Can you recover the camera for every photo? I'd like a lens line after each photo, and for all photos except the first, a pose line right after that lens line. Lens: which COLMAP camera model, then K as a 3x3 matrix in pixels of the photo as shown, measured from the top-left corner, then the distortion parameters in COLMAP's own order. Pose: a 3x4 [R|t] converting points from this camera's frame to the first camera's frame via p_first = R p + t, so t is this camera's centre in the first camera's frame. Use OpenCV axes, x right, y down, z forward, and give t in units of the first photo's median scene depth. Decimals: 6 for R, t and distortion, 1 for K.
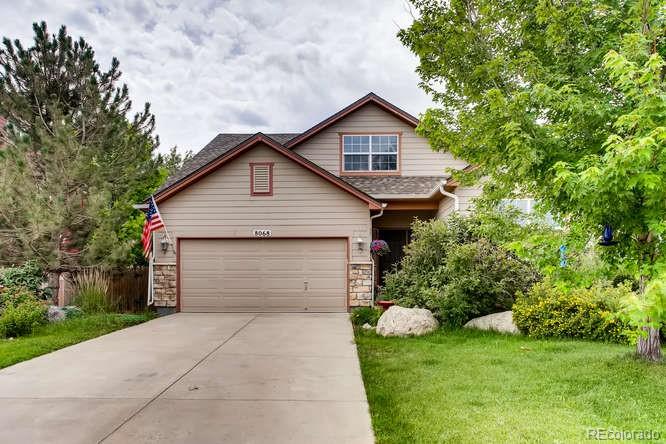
lens RADIAL K [[324.7, 0, 333.0], [0, 324.7, 222.0], [0, 0, 1]] dist [-0.001120, -0.000164]
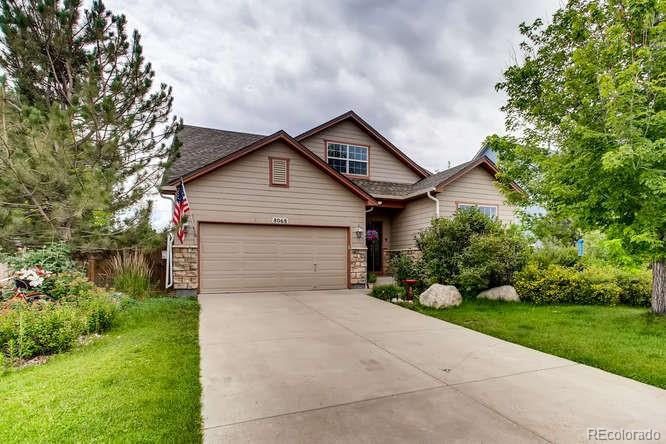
lens RADIAL K [[260.3, 0, 333.3], [0, 260.3, 217.0], [0, 0, 1]] dist [-0.000931, 0.000113]
pose [[0.955467, 0.049876, 0.290851, -0.300687], [-0.053115, 0.998583, 0.003247, 0.009215], [-0.290277, -0.018551, 0.956763, 0.087504]]
